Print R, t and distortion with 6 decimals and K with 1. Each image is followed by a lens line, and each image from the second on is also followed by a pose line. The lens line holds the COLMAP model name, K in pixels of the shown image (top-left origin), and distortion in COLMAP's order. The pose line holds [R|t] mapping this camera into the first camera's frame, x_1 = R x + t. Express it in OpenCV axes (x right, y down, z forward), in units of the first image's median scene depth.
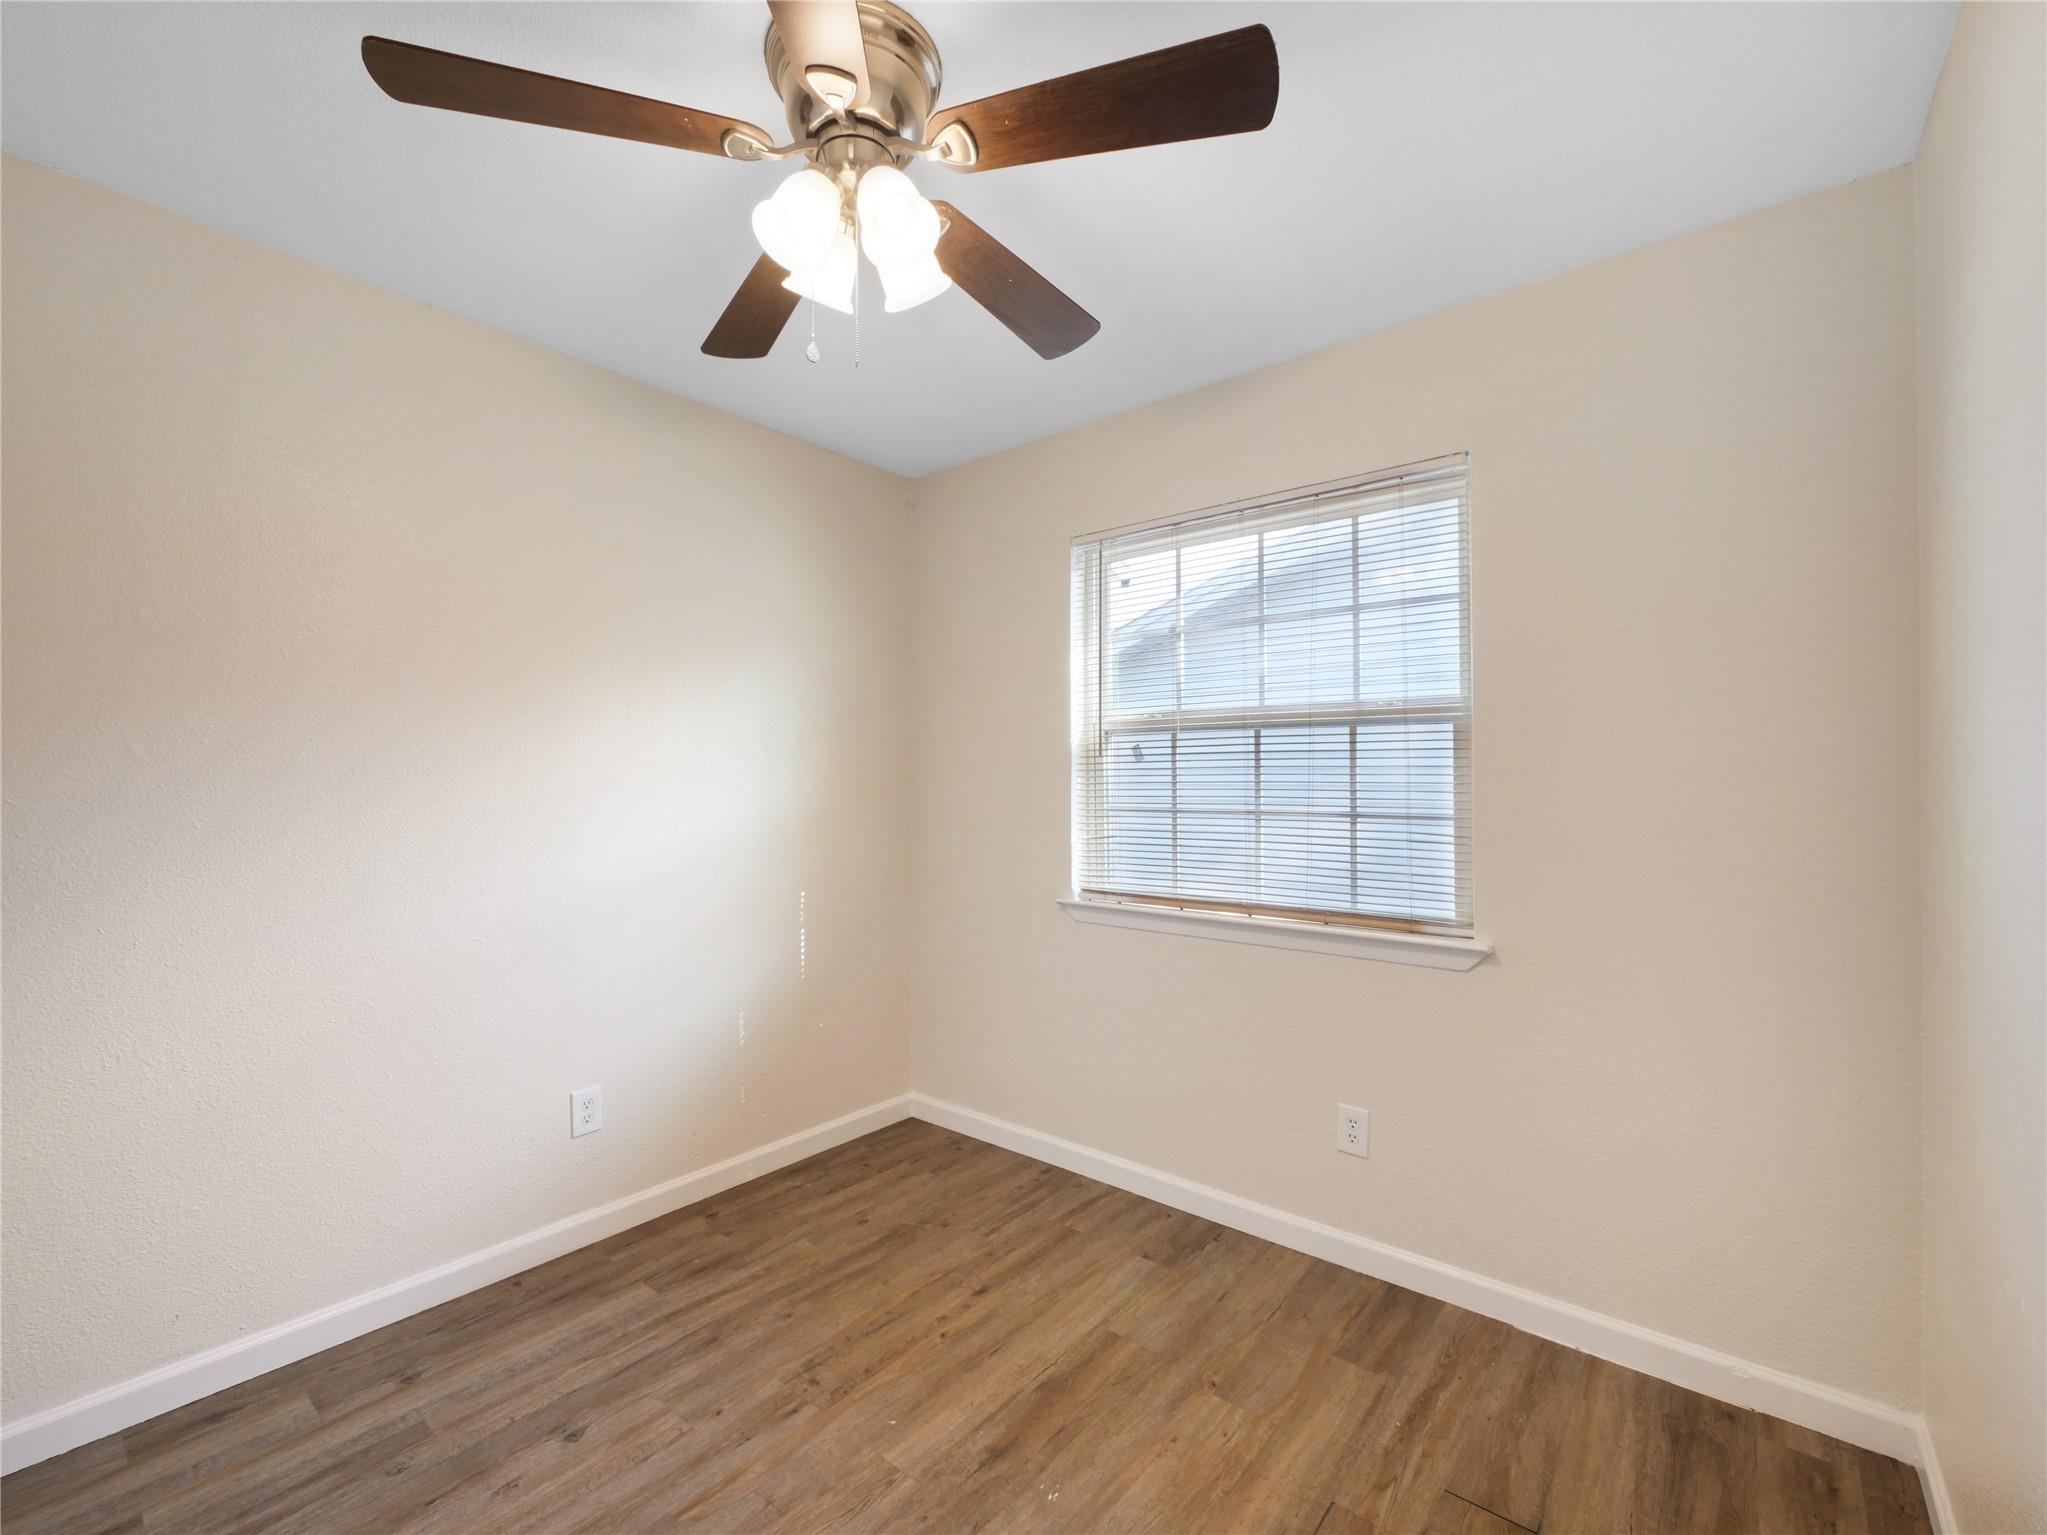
lens RADIAL K [[868.8, 0, 1024.6], [0, 868.8, 781.3], [0, 0, 1]] dist [-0.004752, -0.000578]
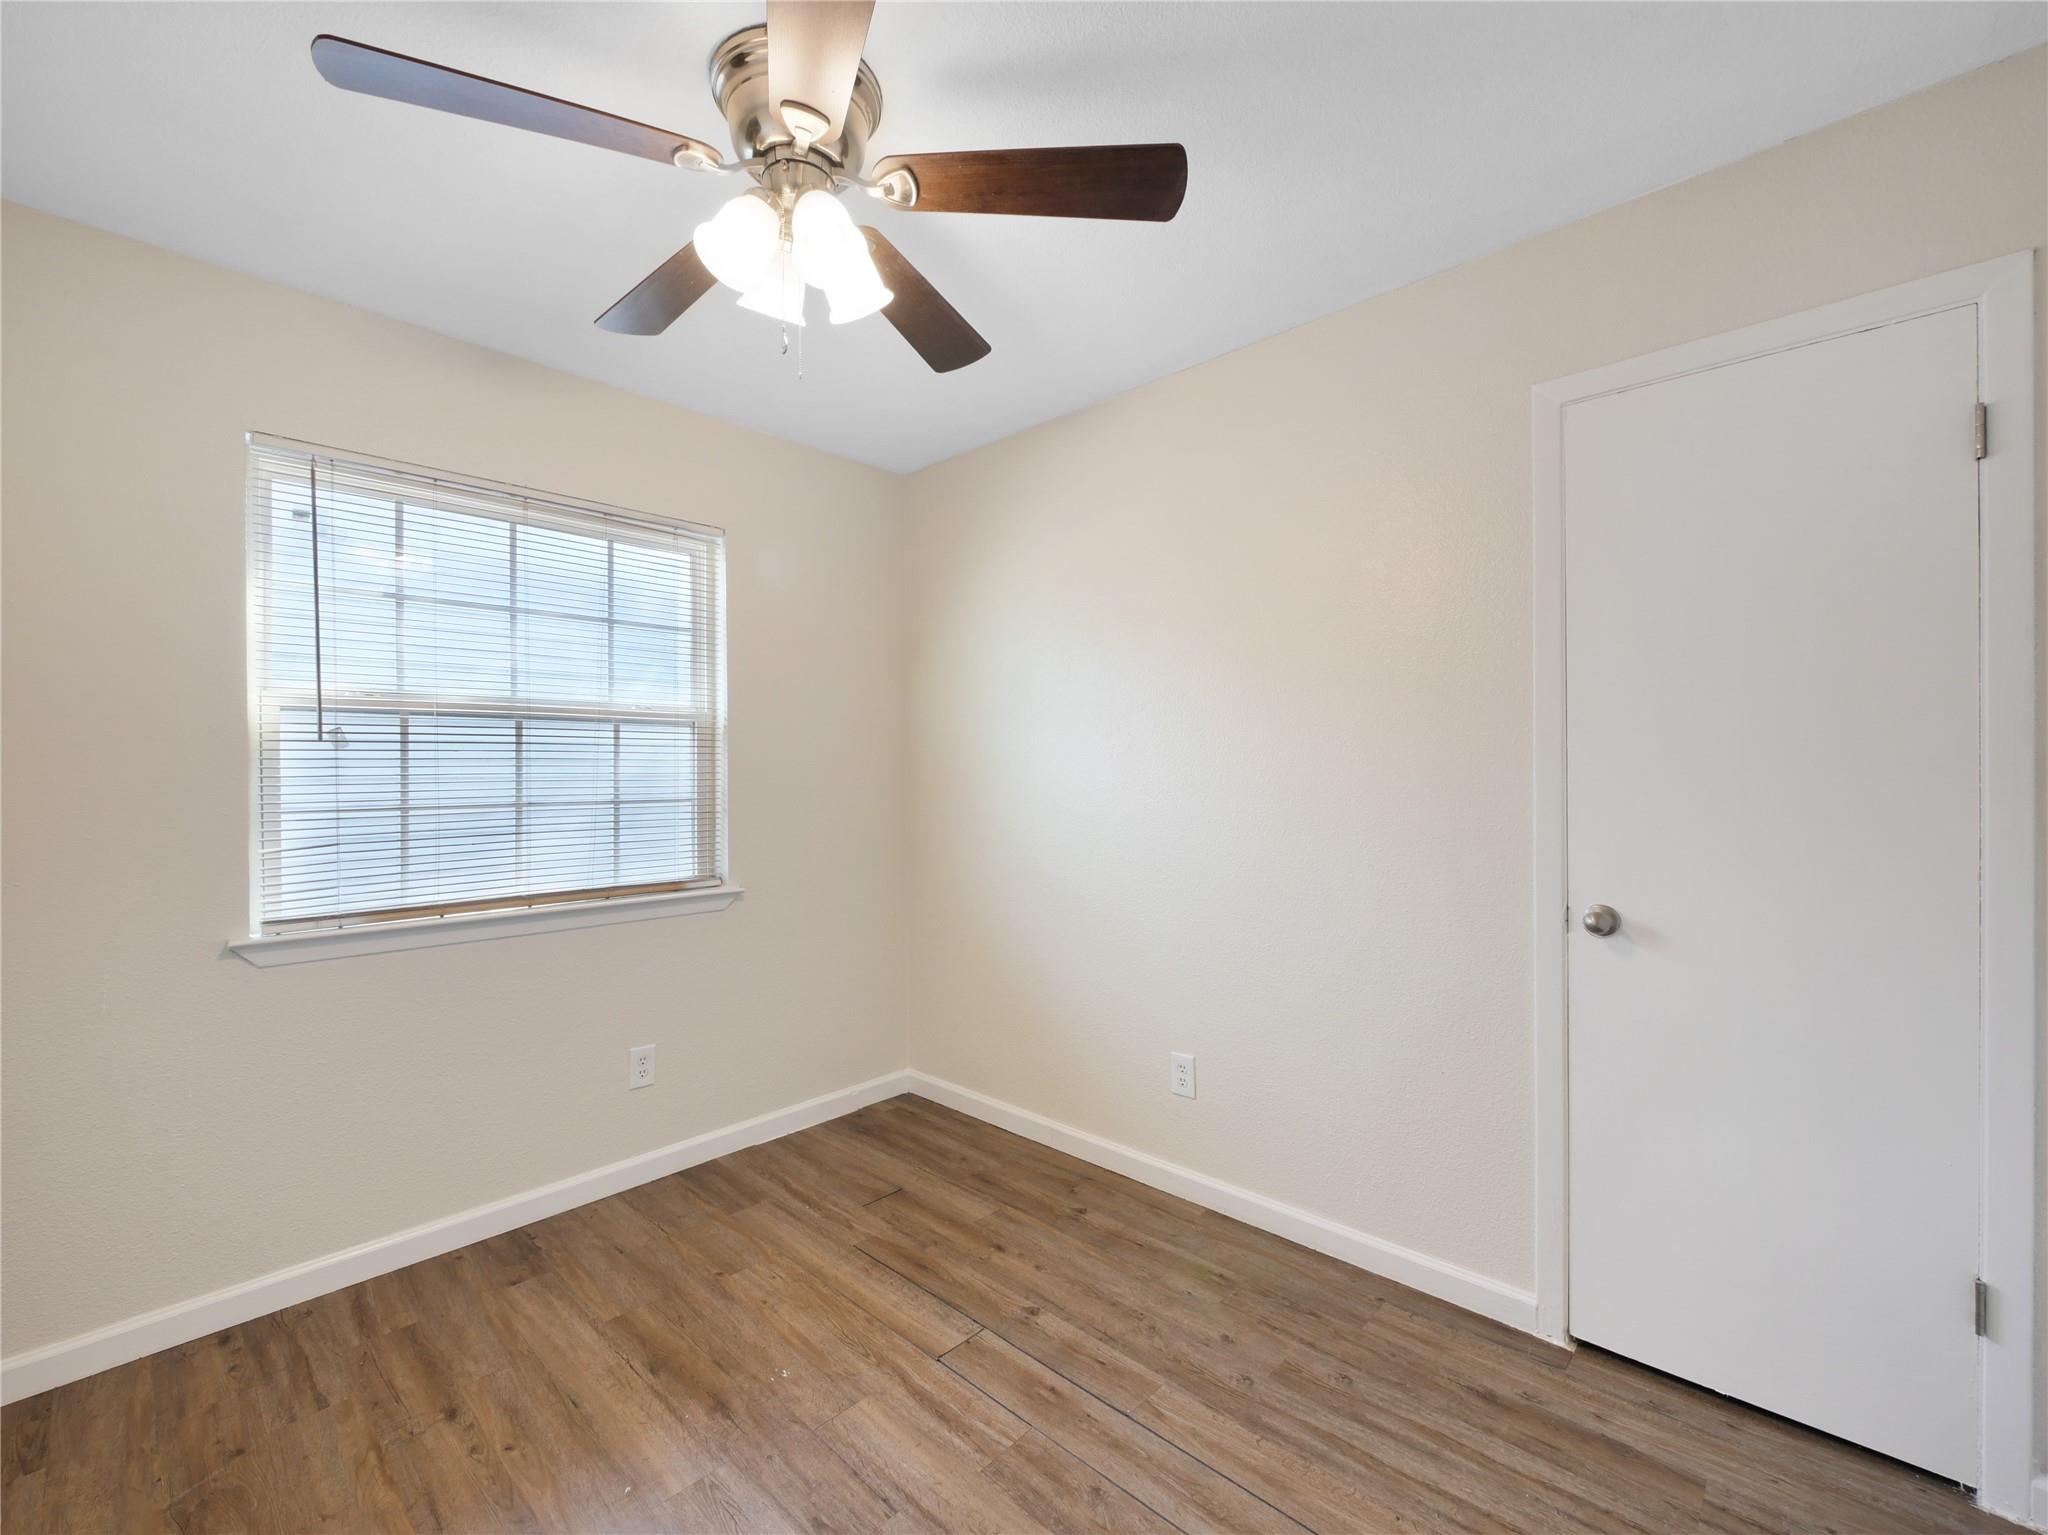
lens RADIAL K [[854.4, 0, 1024.0], [0, 854.4, 767.5], [0, 0, 1]] dist [-0.017279, -0.000066]
pose [[0.068412, 0.004854, 0.997645, -0.767500], [0.009250, 0.999942, -0.005499, 0.005590], [-0.997614, 0.009604, 0.068364, 0.409935]]
